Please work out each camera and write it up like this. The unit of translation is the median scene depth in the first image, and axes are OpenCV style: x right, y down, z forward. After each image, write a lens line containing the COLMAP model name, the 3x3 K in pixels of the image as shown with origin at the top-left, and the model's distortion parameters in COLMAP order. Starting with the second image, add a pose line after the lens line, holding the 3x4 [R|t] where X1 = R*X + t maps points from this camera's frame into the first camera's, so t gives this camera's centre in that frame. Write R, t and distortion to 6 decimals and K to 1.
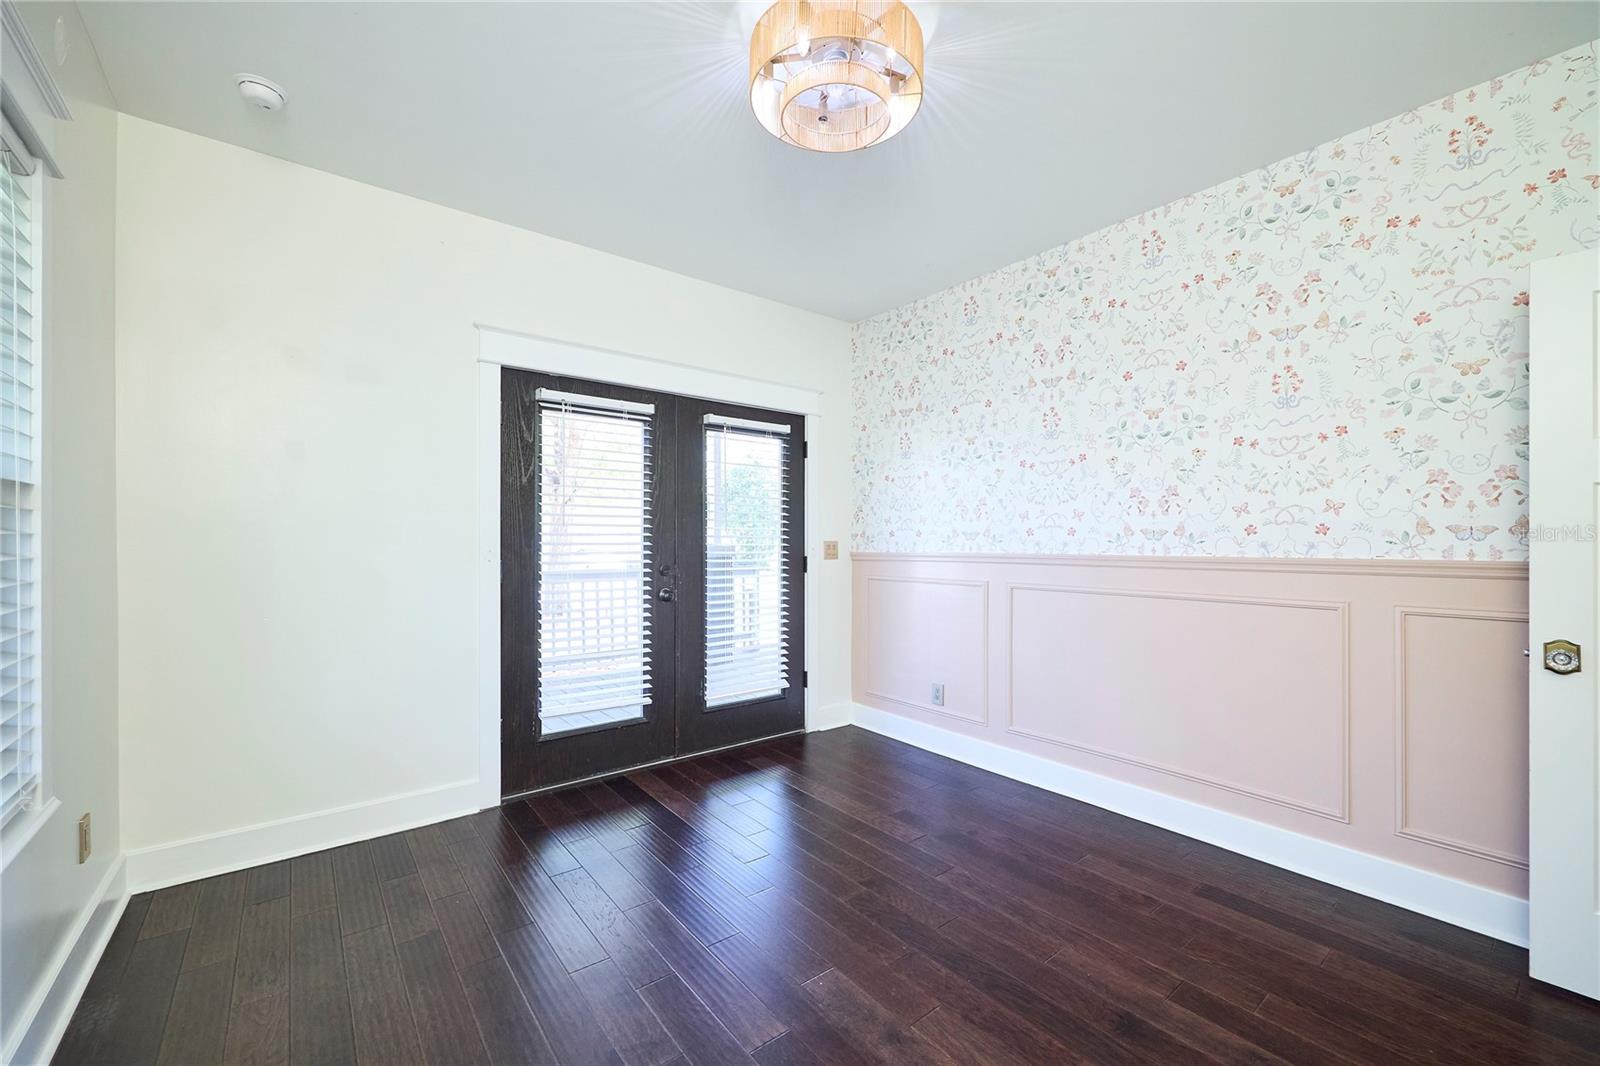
lens RADIAL K [[642.9, 0, 804.4], [0, 642.9, 542.1], [0, 0, 1]] dist [0.000951, -0.000703]
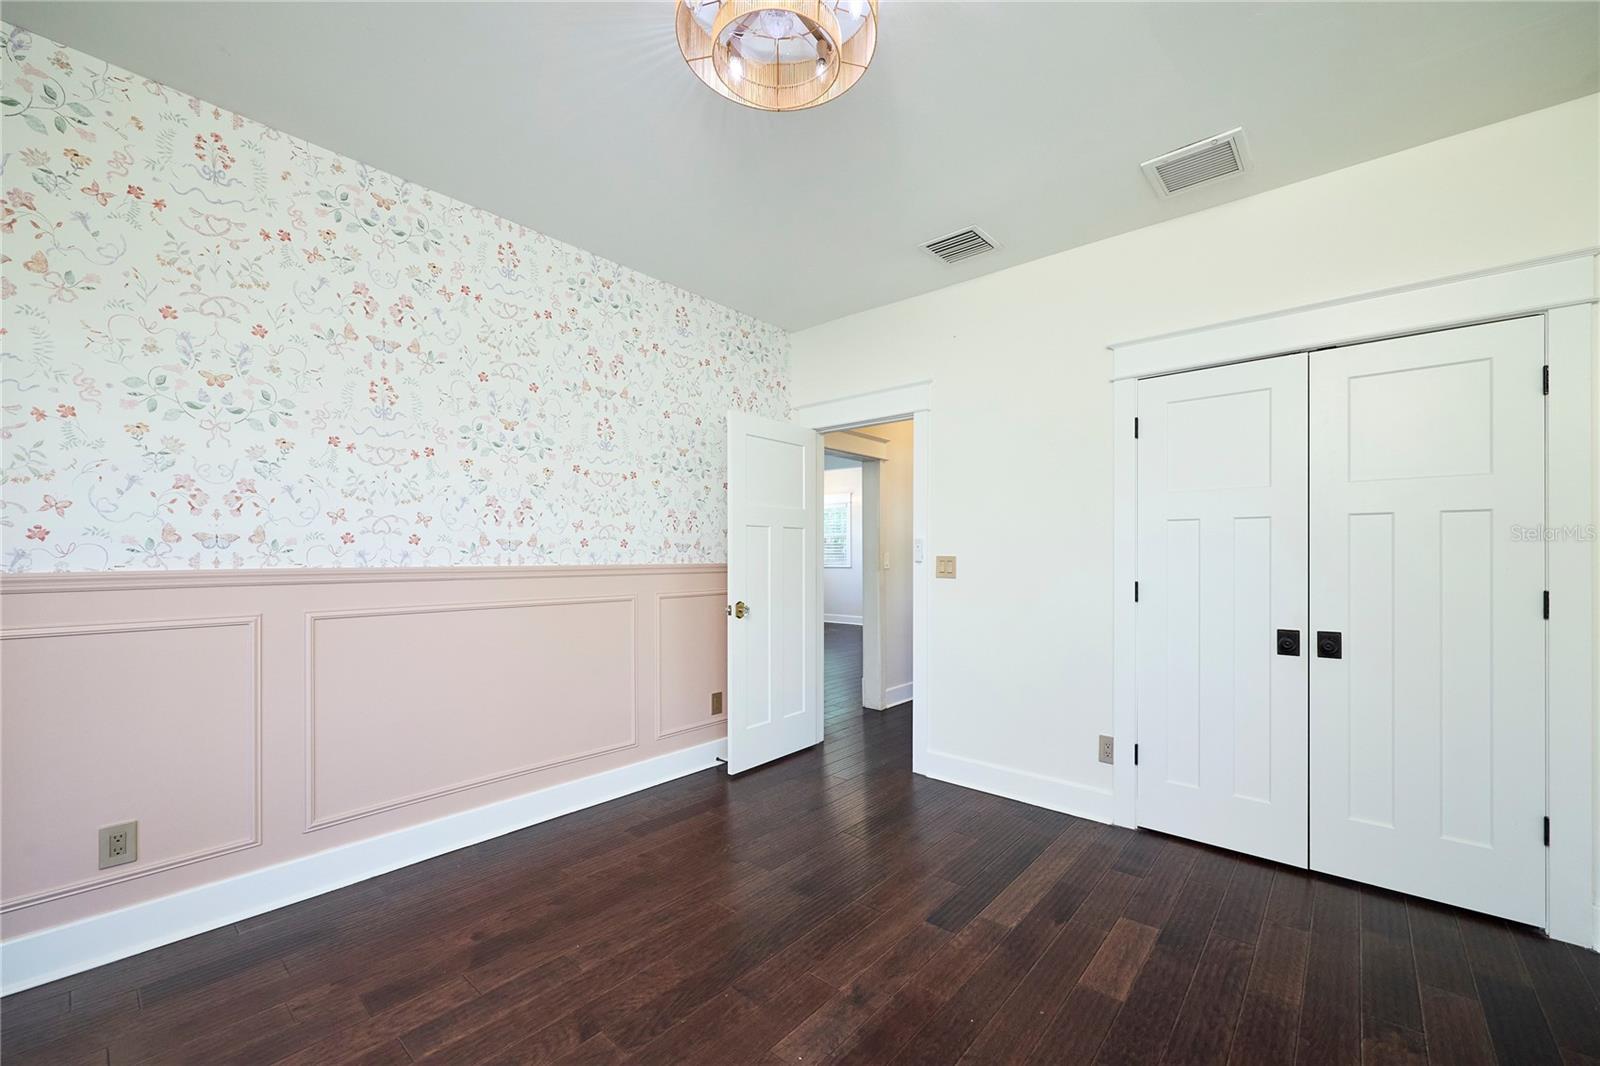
lens RADIAL K [[642.9, 0, 856.2], [0, 642.9, 552.0], [0, 0, 1]] dist [0.000951, -0.000703]
pose [[-0.229440, 0.000272, 0.973323, -0.541353], [-0.005226, 0.999985, -0.001511, -0.001943], [-0.973309, -0.005433, -0.229435, 0.679156]]
